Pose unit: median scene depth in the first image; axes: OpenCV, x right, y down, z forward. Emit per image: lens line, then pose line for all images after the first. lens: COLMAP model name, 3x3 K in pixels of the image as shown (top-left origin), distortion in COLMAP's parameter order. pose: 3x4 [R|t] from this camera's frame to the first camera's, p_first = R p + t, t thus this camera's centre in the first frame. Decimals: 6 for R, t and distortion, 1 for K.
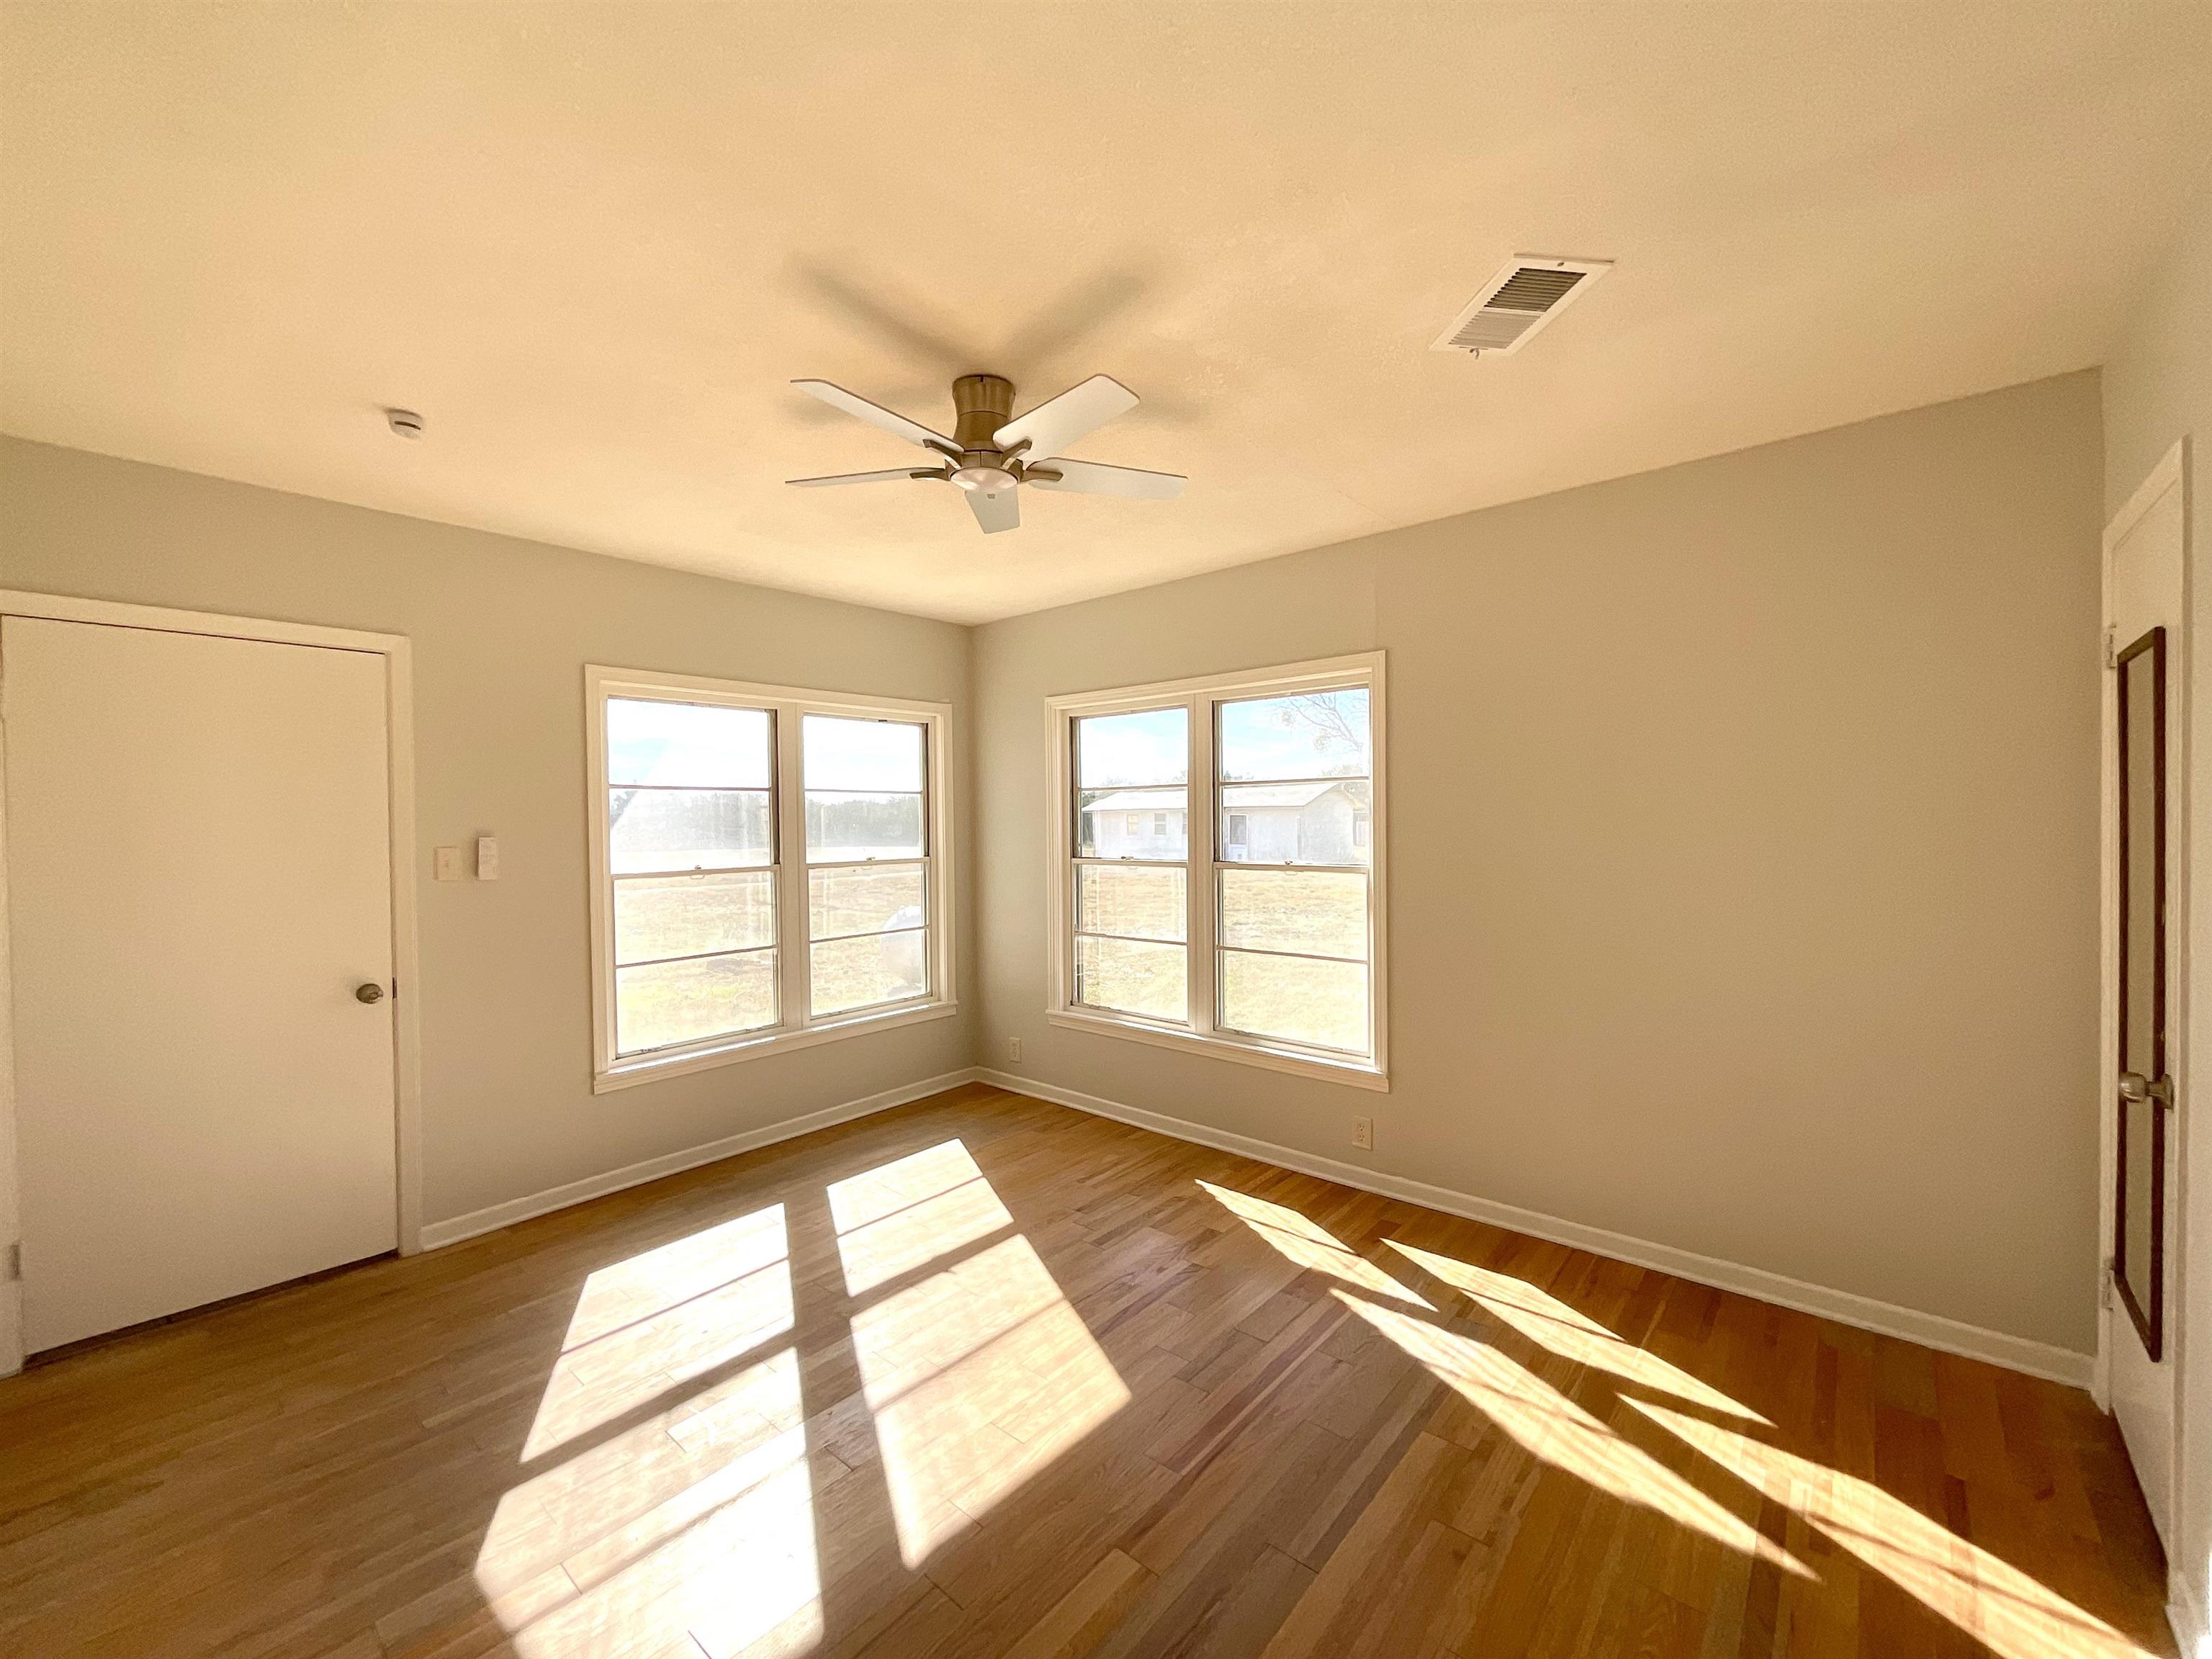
lens RADIAL K [[892.1, 0, 1103.9], [0, 892.1, 833.2], [0, 0, 1]] dist [-0.002391, 0.001089]
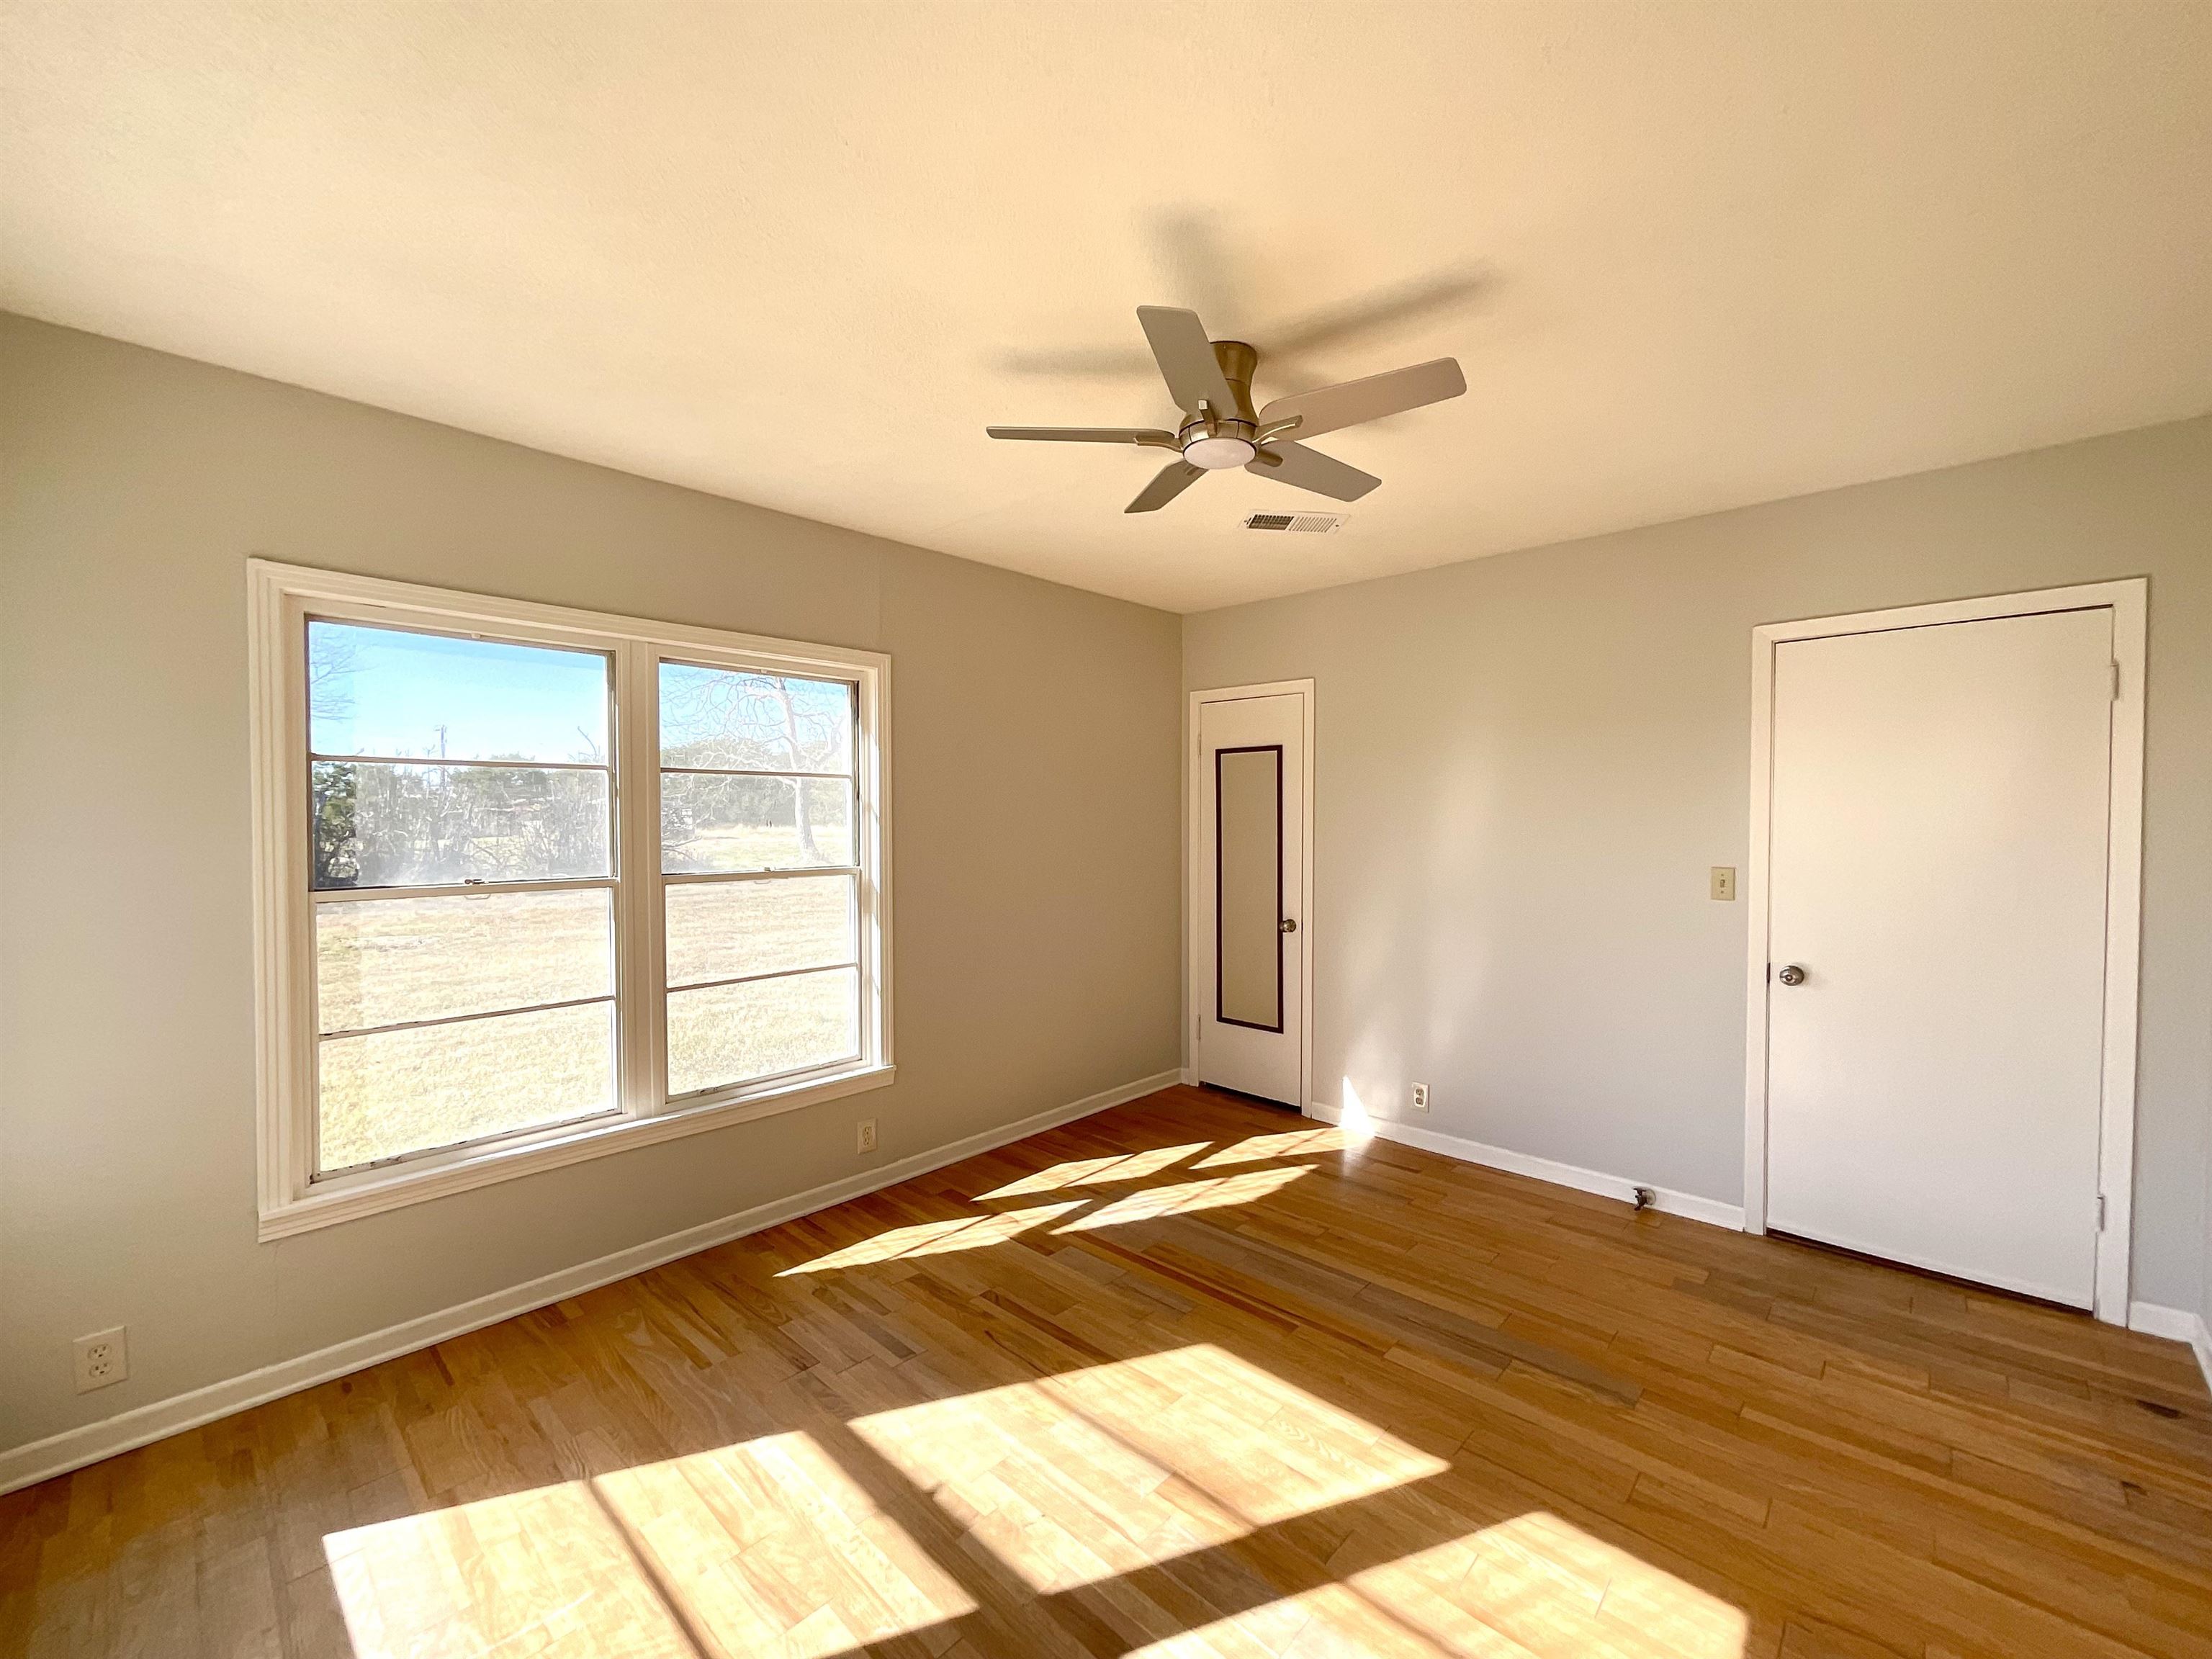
lens RADIAL K [[892.1, 0, 1103.9], [0, 892.1, 833.2], [0, 0, 1]] dist [-0.002391, 0.001089]
pose [[0.038070, -0.008494, 0.999239, -0.787028], [0.012507, 0.999890, 0.008023, -0.006288], [-0.999197, 0.012192, 0.038172, 0.793186]]
